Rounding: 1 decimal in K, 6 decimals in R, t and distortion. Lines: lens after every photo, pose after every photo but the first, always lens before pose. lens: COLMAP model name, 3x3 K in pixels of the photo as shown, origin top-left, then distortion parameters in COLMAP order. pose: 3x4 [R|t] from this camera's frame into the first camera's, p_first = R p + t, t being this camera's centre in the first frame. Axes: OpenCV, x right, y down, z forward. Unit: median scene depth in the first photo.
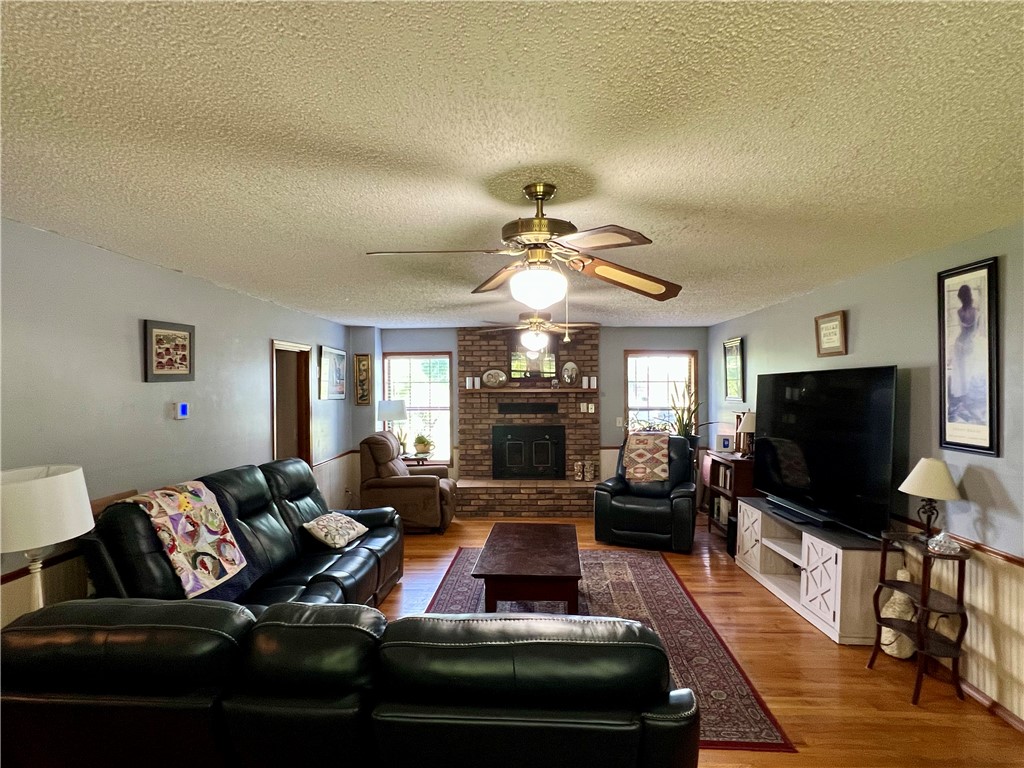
lens RADIAL K [[548.1, 0, 510.9], [0, 548.1, 384.8], [0, 0, 1]] dist [0.001147, 0.000113]
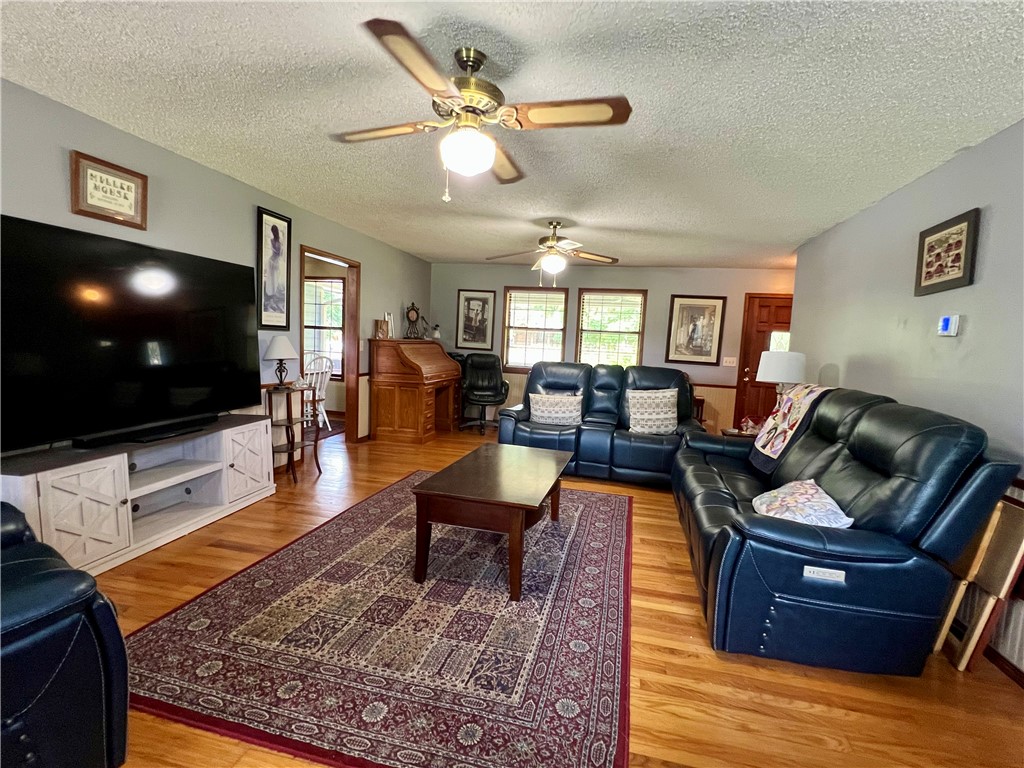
lens RADIAL K [[492.2, 0, 511.8], [0, 492.2, 383.5], [0, 0, 1]] dist [0.004872, -0.000617]
pose [[-0.982491, -0.058916, 0.176748, -0.113629], [-0.044037, 0.995238, 0.086958, 0.102835], [-0.181030, 0.077652, -0.980407, 1.949990]]
